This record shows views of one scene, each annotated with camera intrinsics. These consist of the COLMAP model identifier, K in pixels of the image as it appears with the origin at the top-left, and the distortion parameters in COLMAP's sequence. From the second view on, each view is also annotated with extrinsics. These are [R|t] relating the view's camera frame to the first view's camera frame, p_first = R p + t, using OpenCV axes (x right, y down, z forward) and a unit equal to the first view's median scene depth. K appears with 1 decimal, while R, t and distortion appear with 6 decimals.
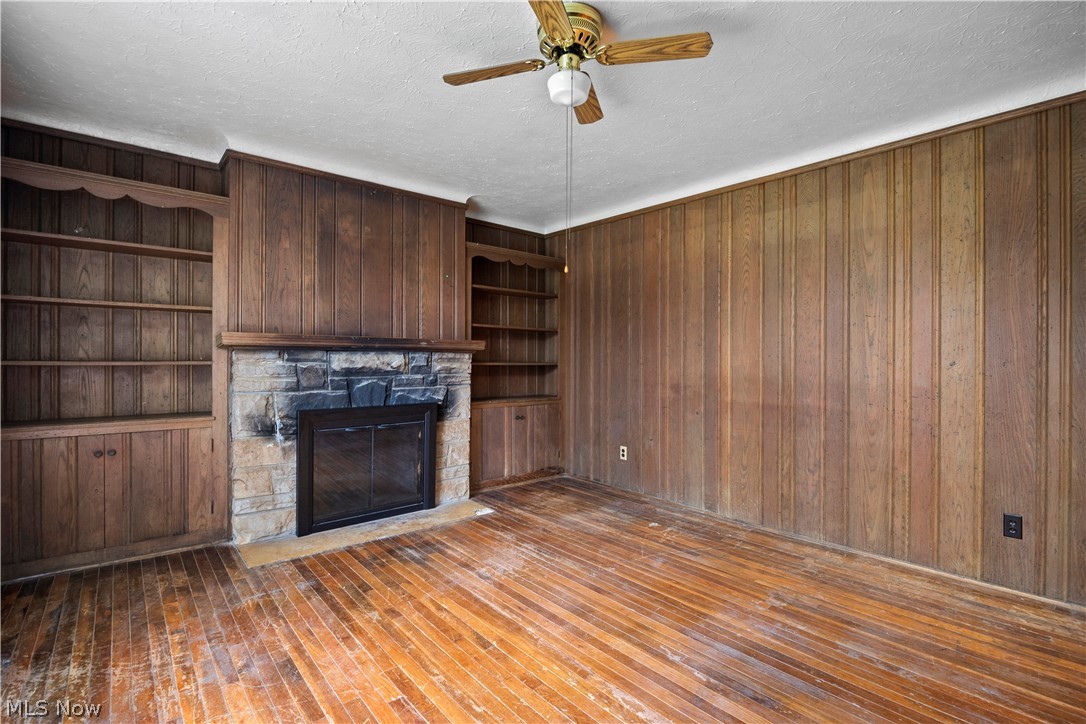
lens RADIAL K [[498.0, 0, 543.0], [0, 498.0, 362.0], [0, 0, 1]] dist [-0.015675, 0.000016]
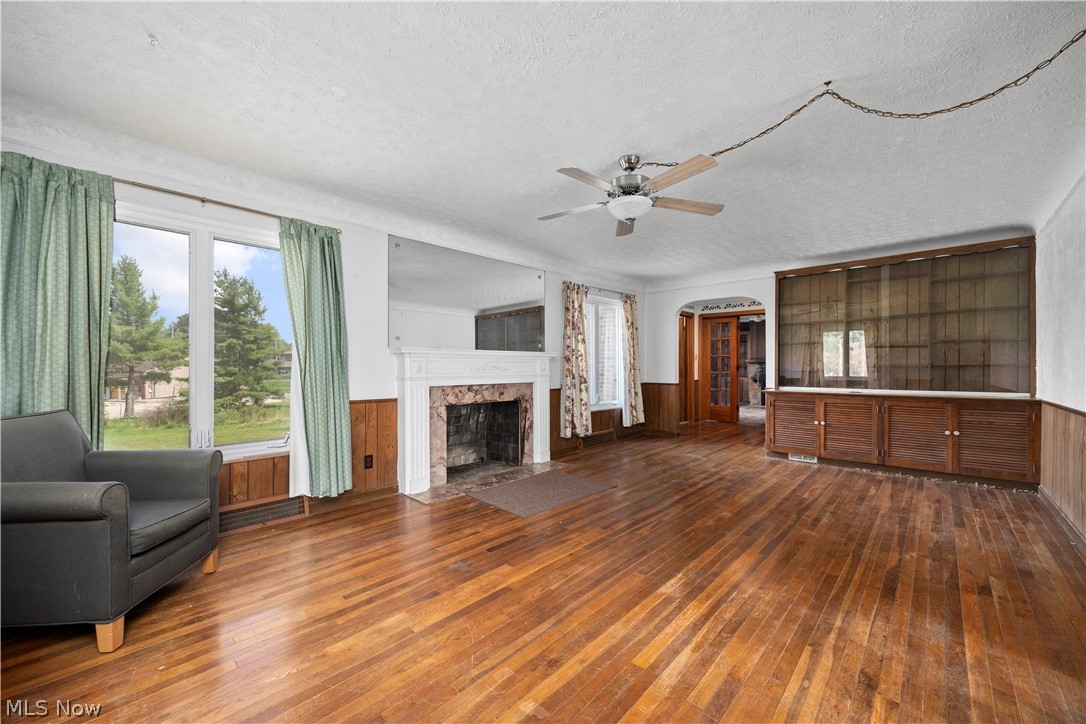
lens RADIAL K [[416.8, 0, 543.0], [0, 416.8, 366.8], [0, 0, 1]] dist [-0.001421, -0.000254]
pose [[0.101620, -0.001398, -0.994822, 3.461024], [0.003083, 0.999995, -0.001091, 0.011851], [0.994818, -0.002956, 0.101624, -1.523506]]
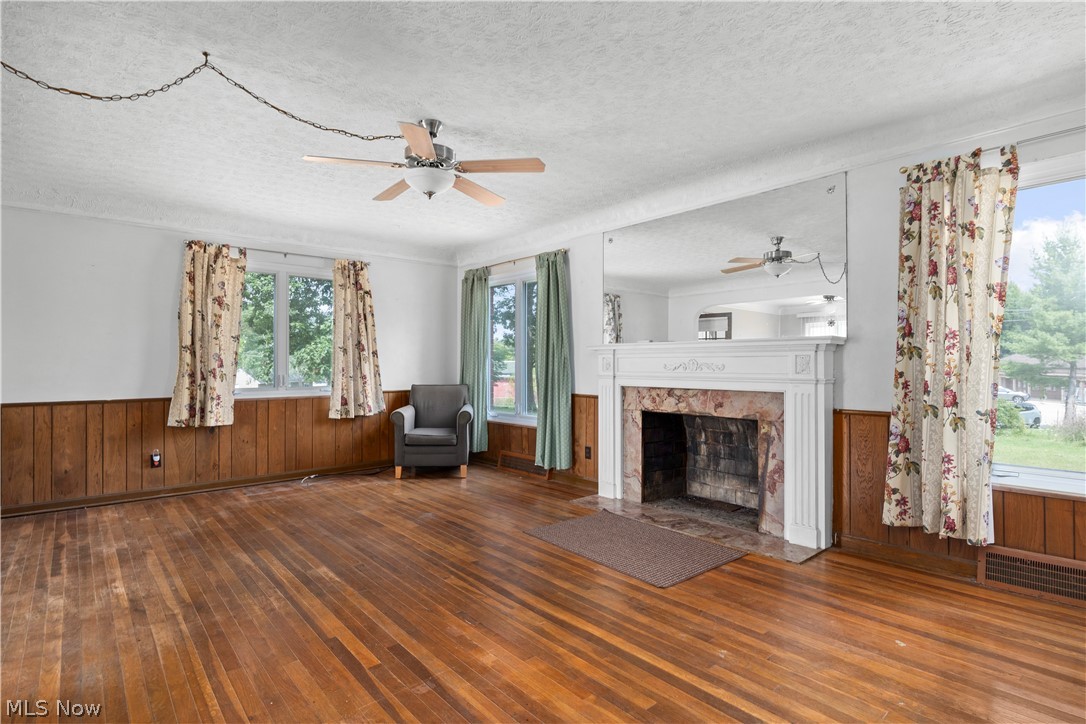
lens RADIAL K [[541.1, 0, 547.3], [0, 541.1, 359.7], [0, 0, 1]] dist [-0.013314, 0.000096]
pose [[-0.999961, -0.000073, -0.008817, 2.279273], [0.000007, 0.999959, -0.009017, 0.010273], [0.008818, -0.009017, -0.999920, -0.133159]]
